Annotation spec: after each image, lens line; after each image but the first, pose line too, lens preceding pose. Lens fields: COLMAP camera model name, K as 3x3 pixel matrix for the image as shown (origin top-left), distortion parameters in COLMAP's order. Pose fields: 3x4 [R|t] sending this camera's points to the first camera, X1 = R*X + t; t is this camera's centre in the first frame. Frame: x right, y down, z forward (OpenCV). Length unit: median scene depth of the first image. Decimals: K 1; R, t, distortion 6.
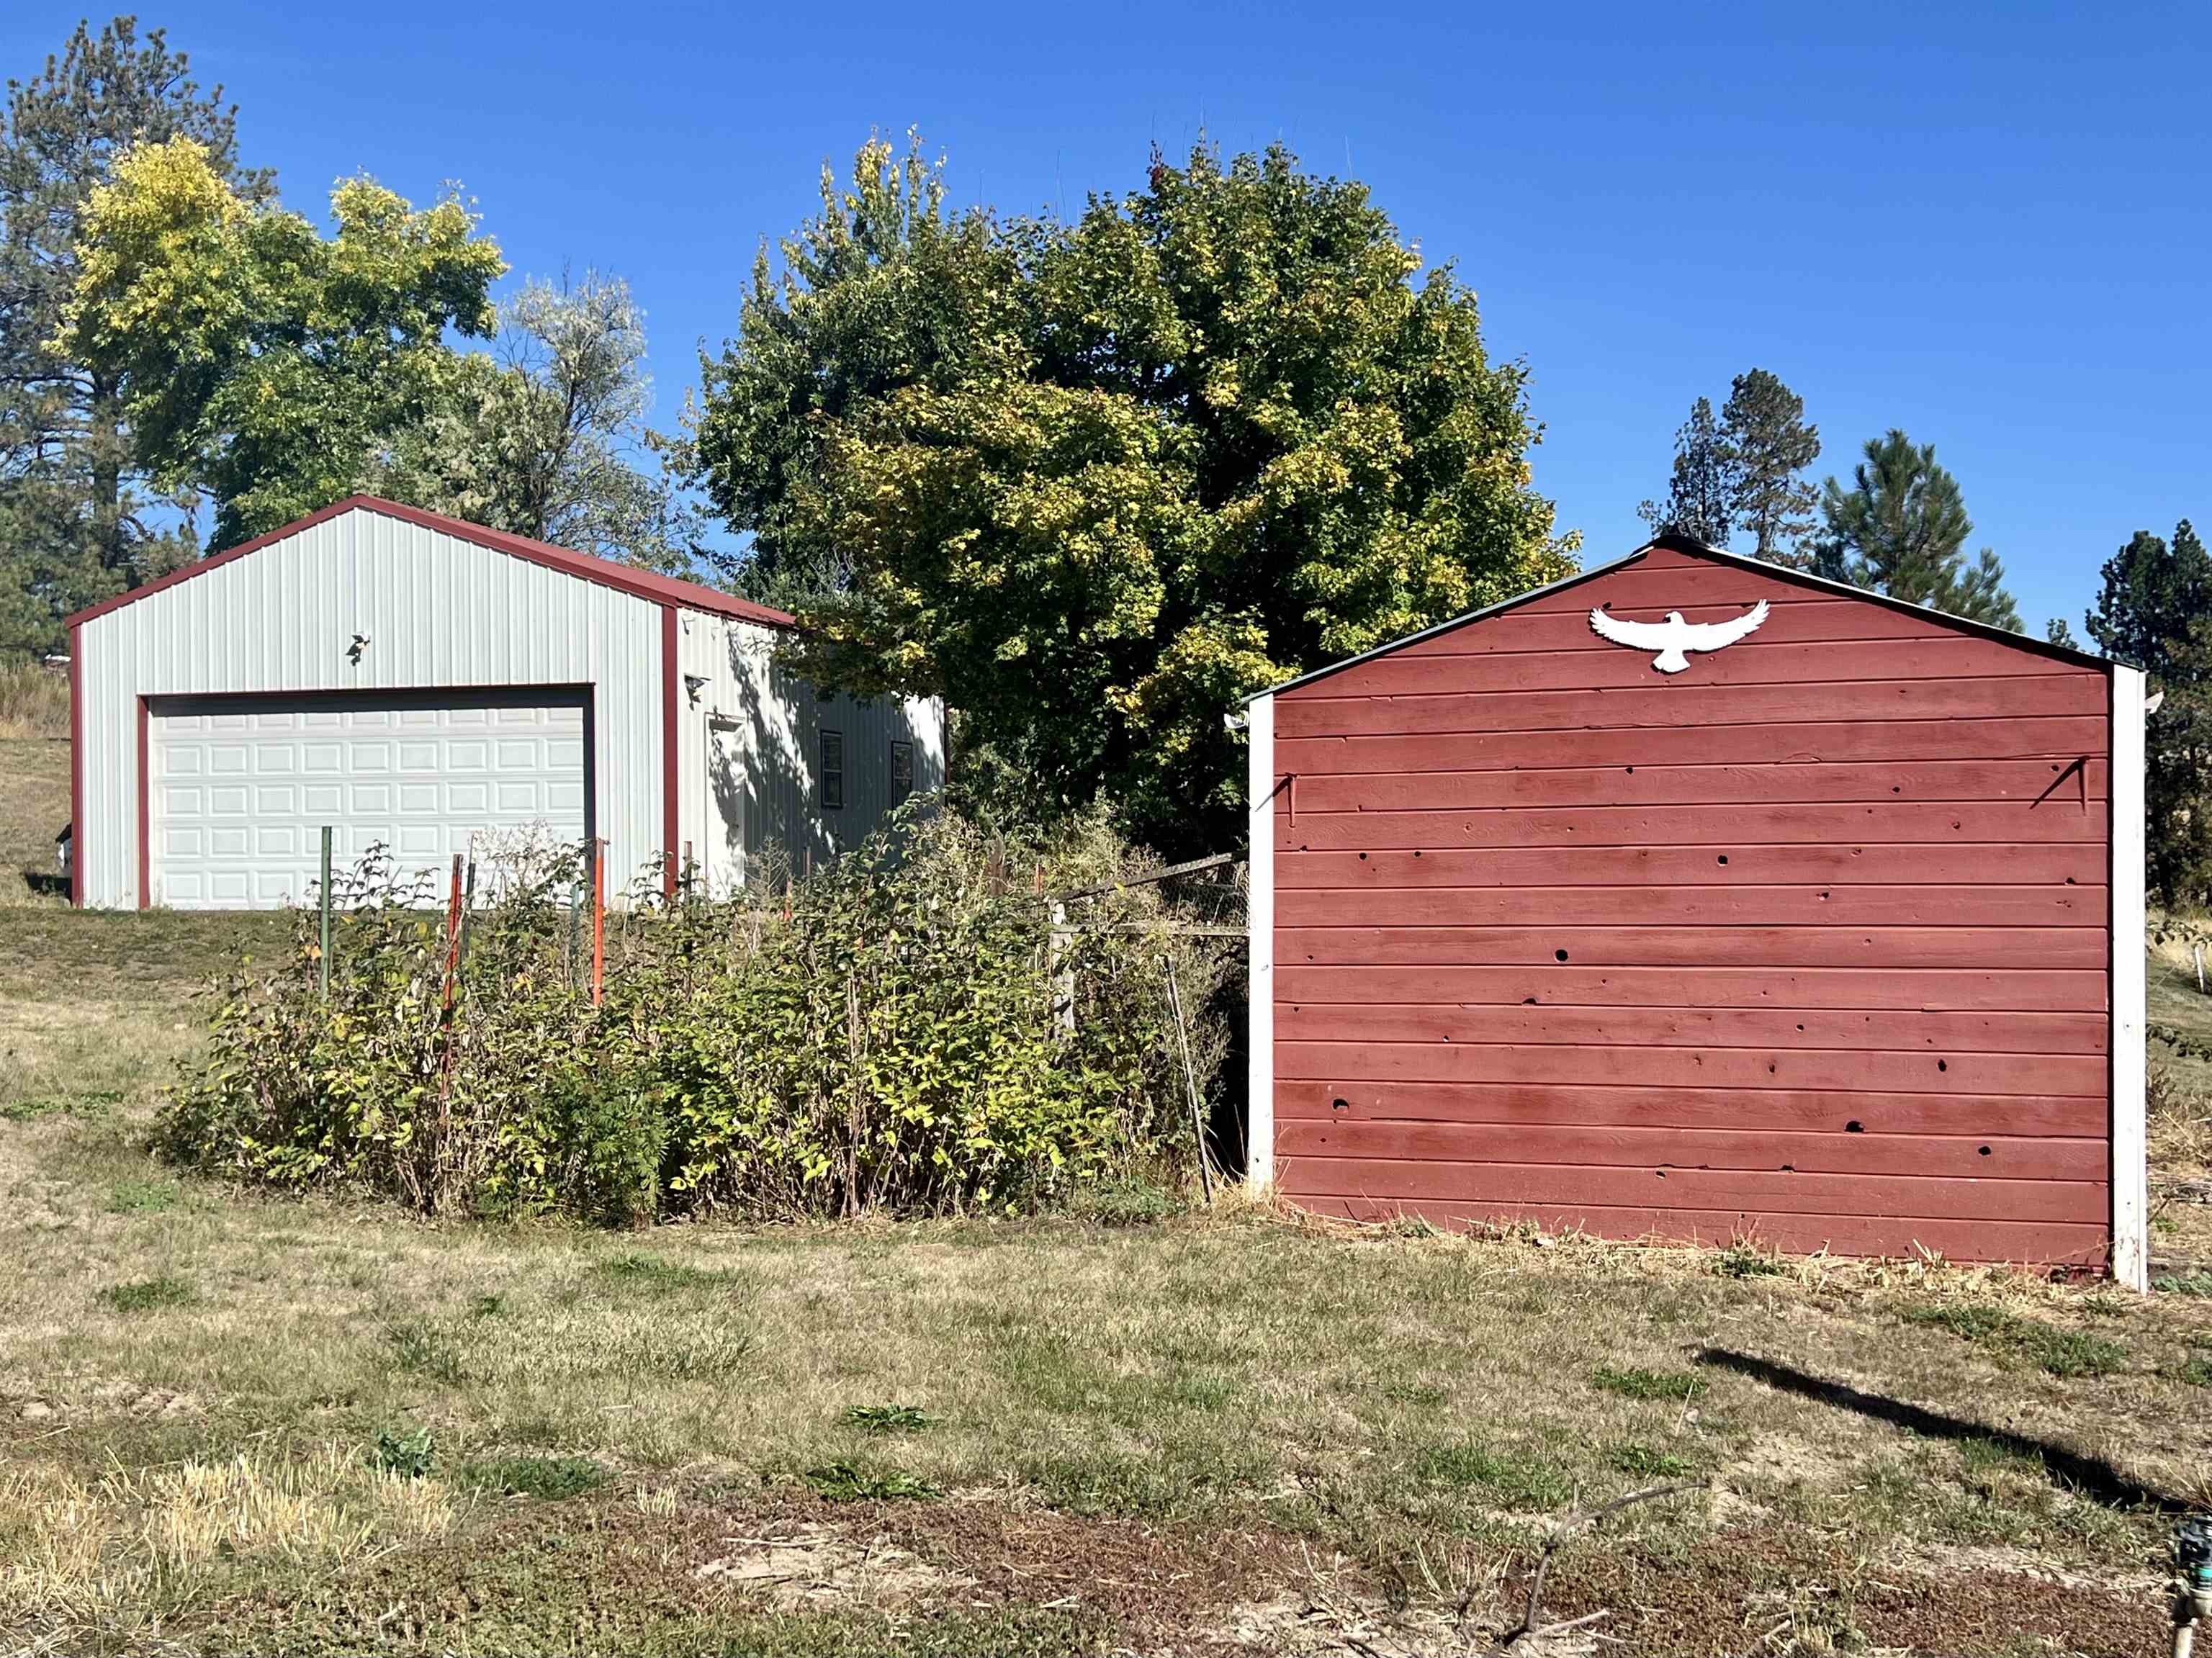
lens RADIAL K [[2319.9, 0, 1106.1], [0, 2319.9, 827.1], [0, 0, 1]] dist [-0.006574, 0.000000]
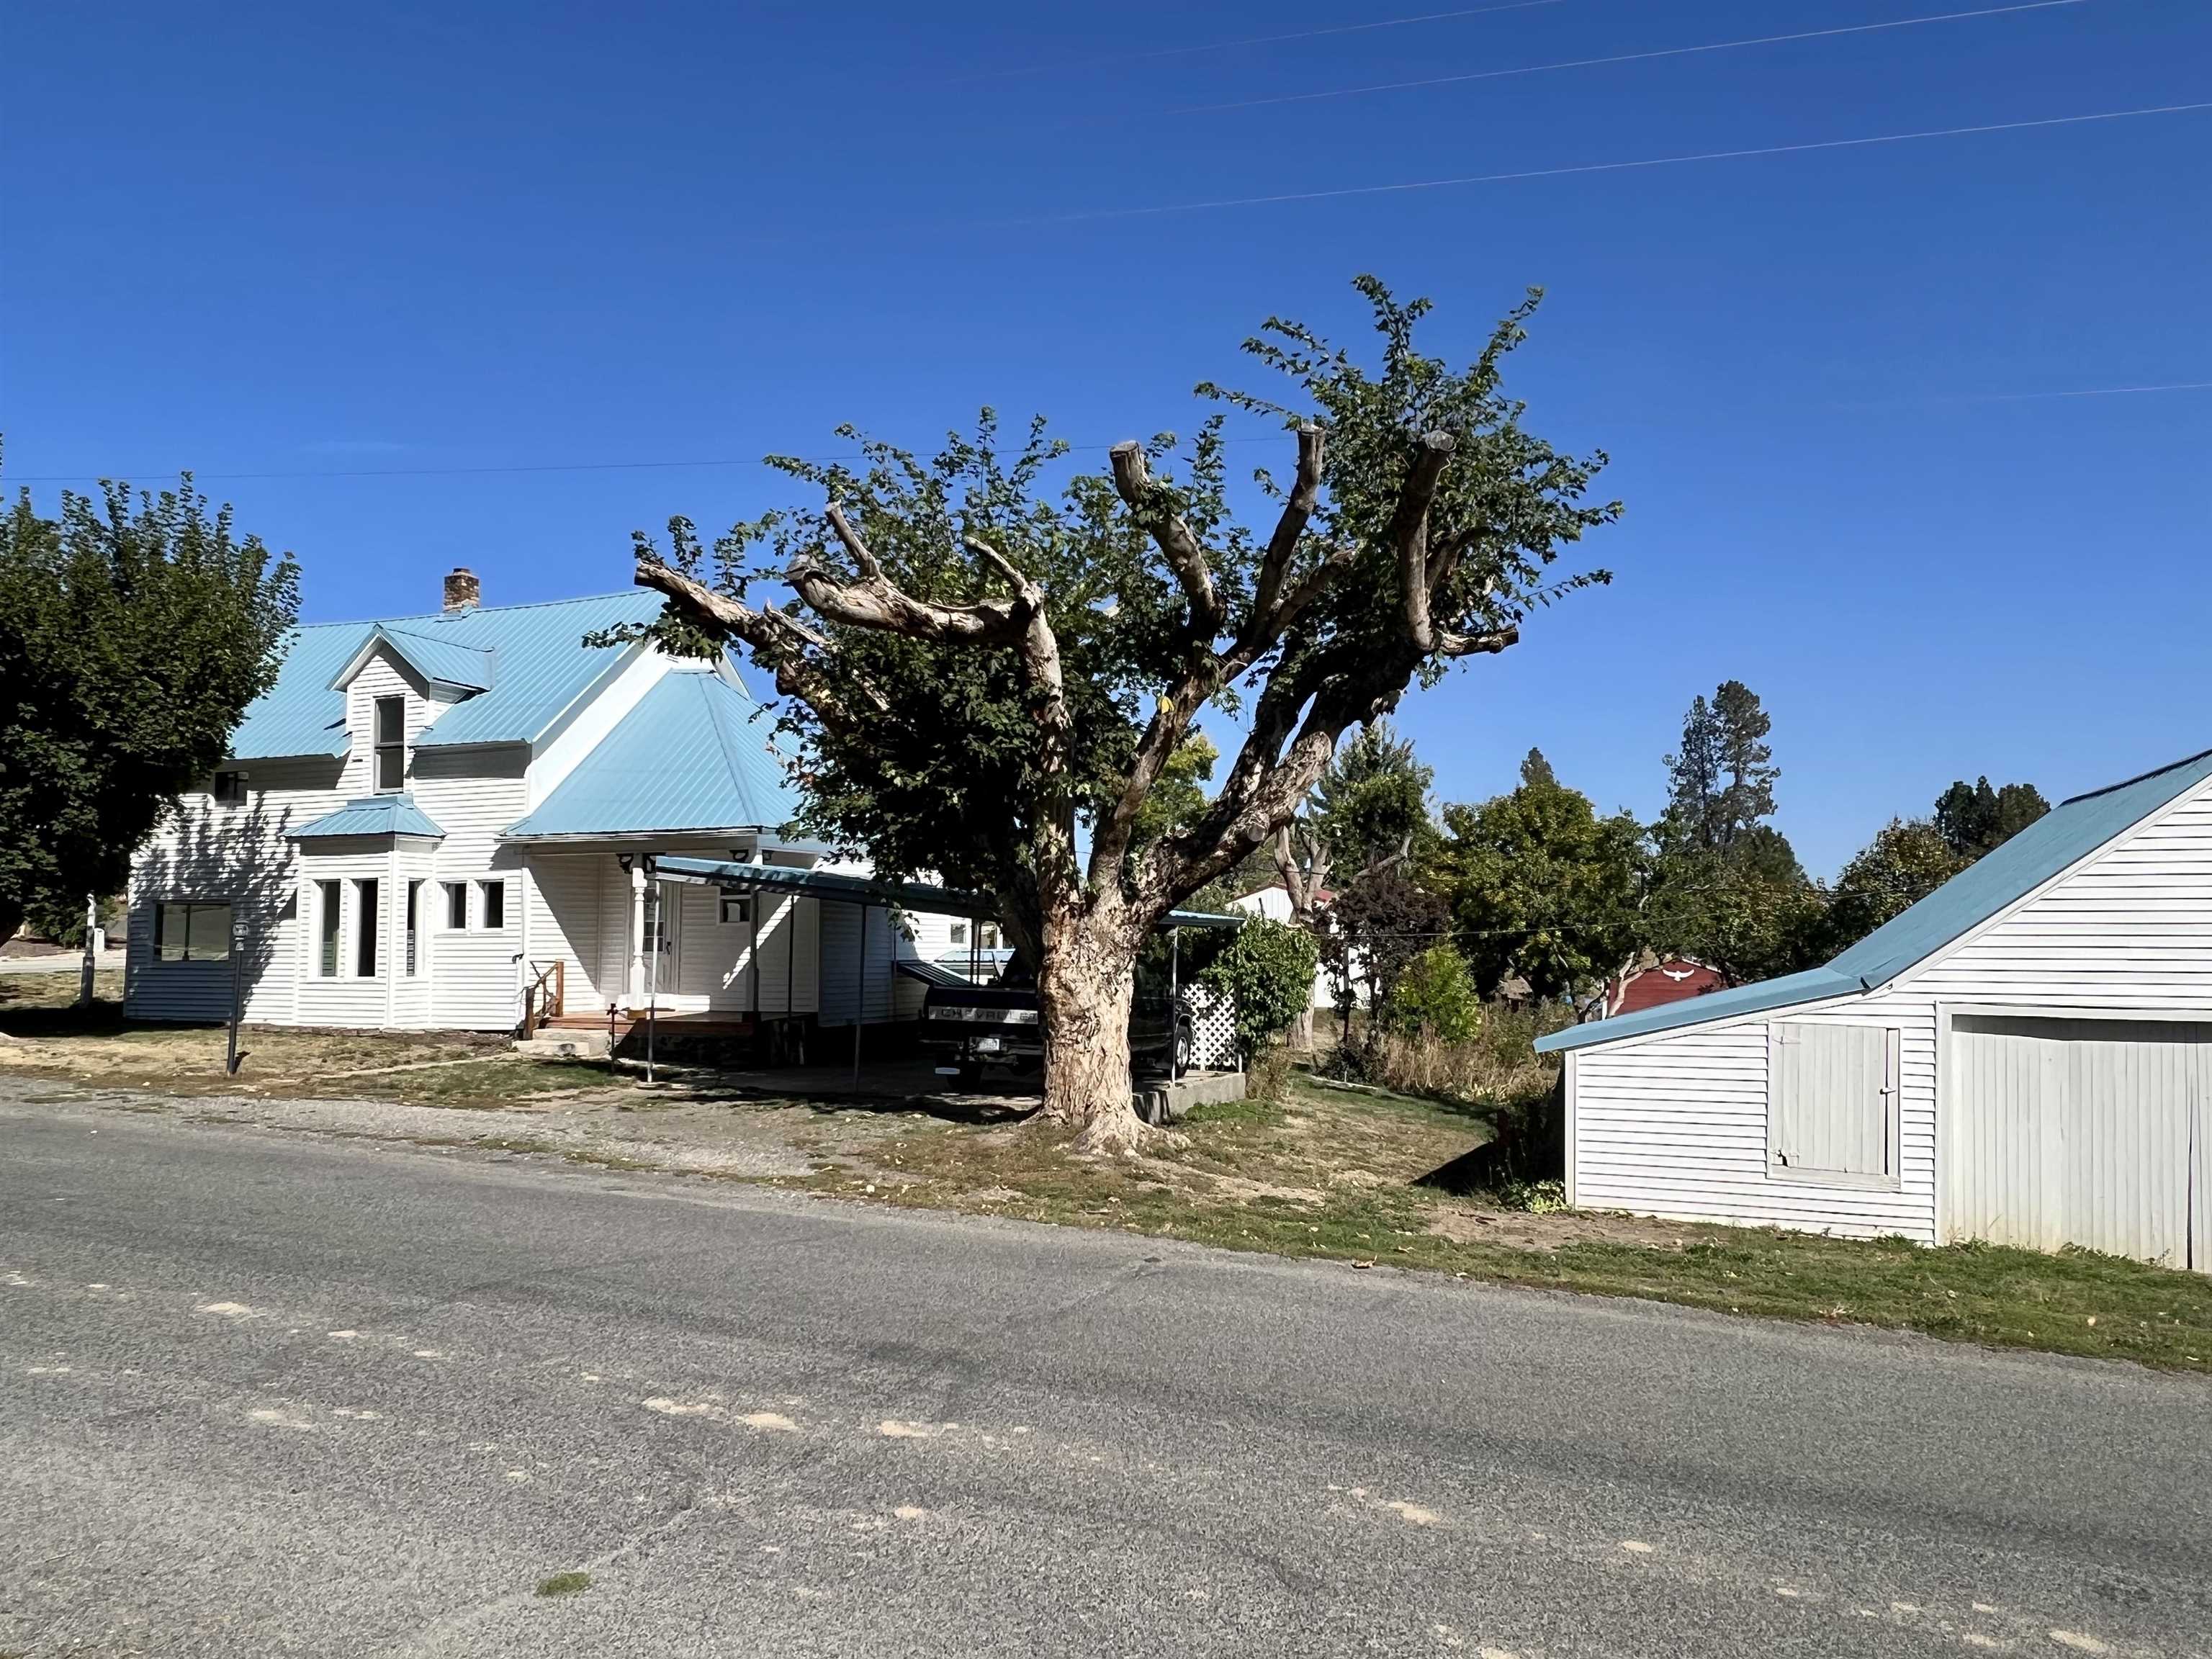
lens RADIAL K [[1536.1, 0, 1113.7], [0, 1536.1, 820.6], [0, 0, 1]] dist [-0.017857, 0.002660]
pose [[0.992925, -0.002598, -0.118713, -0.042066], [-0.005631, 0.997606, -0.068928, -0.011442], [0.118608, 0.069109, 0.990533, -0.179511]]
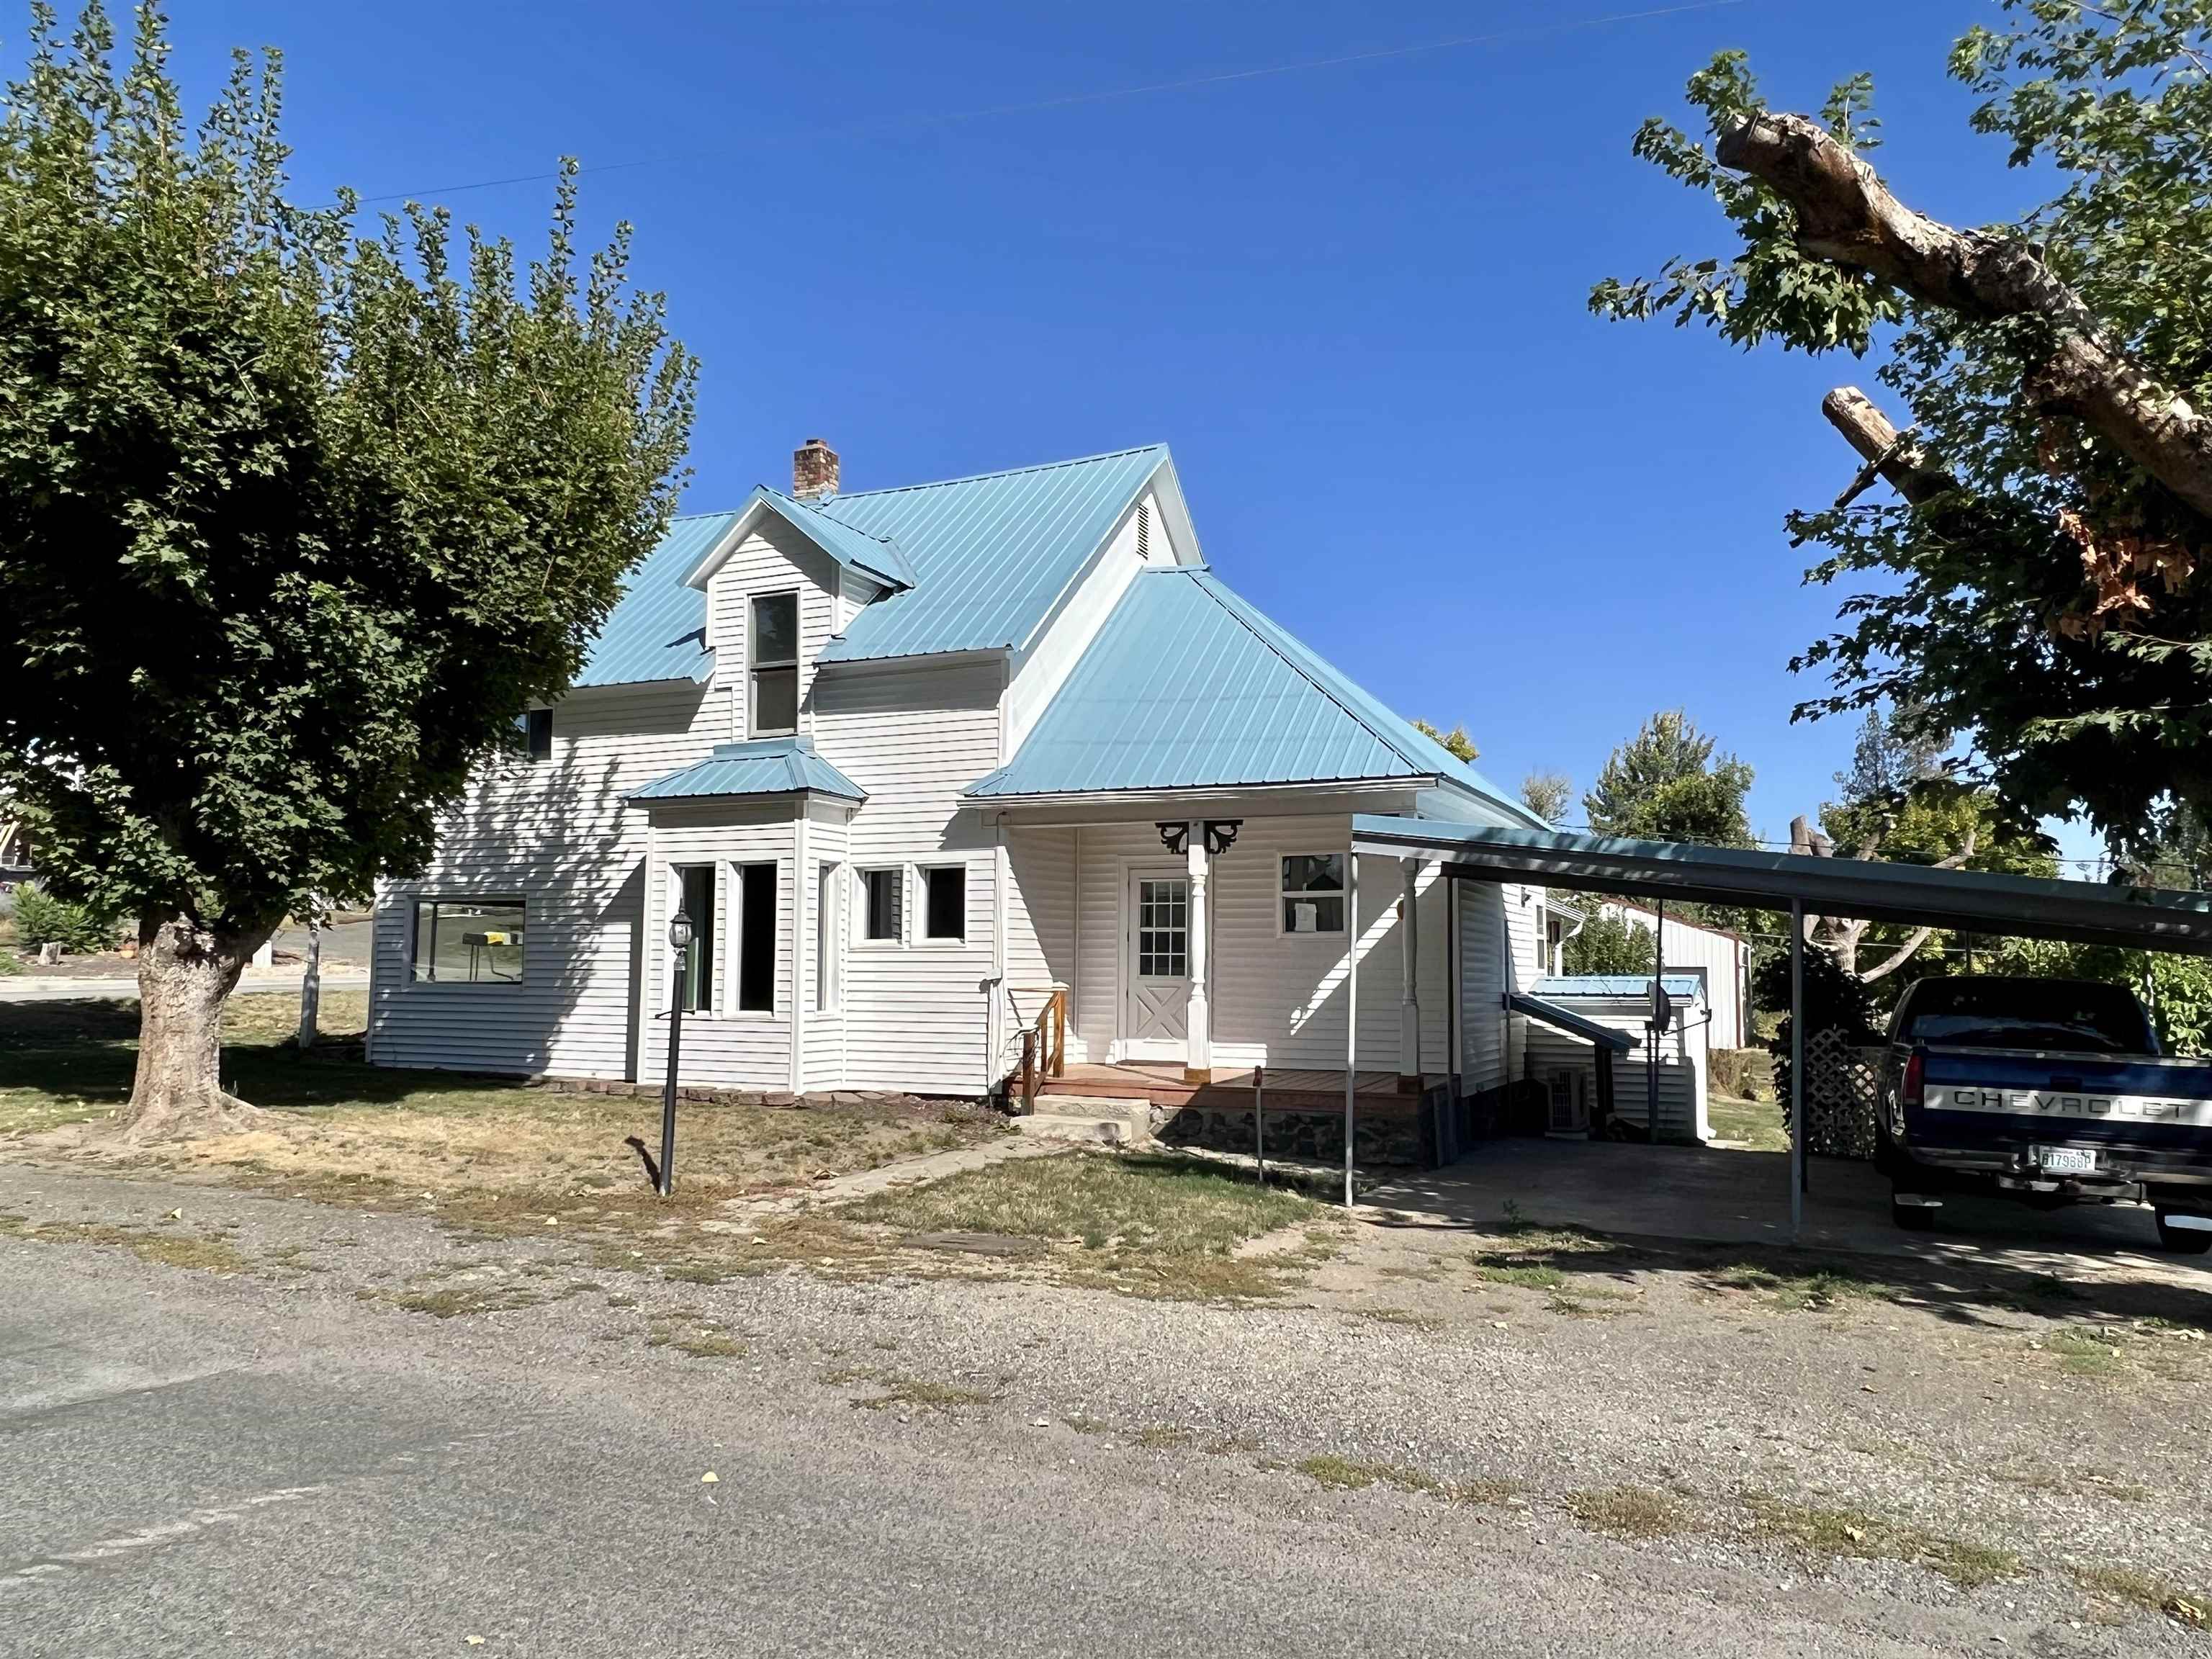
lens RADIAL K [[1536.1, 0, 1099.9], [0, 1536.1, 825.9], [0, 0, 1]] dist [-0.017857, 0.002660]
pose [[0.984330, 0.001081, -0.176330, -0.088161], [-0.015368, 0.996702, -0.079681, -0.010527], [0.175663, 0.081143, 0.981101, -0.137359]]
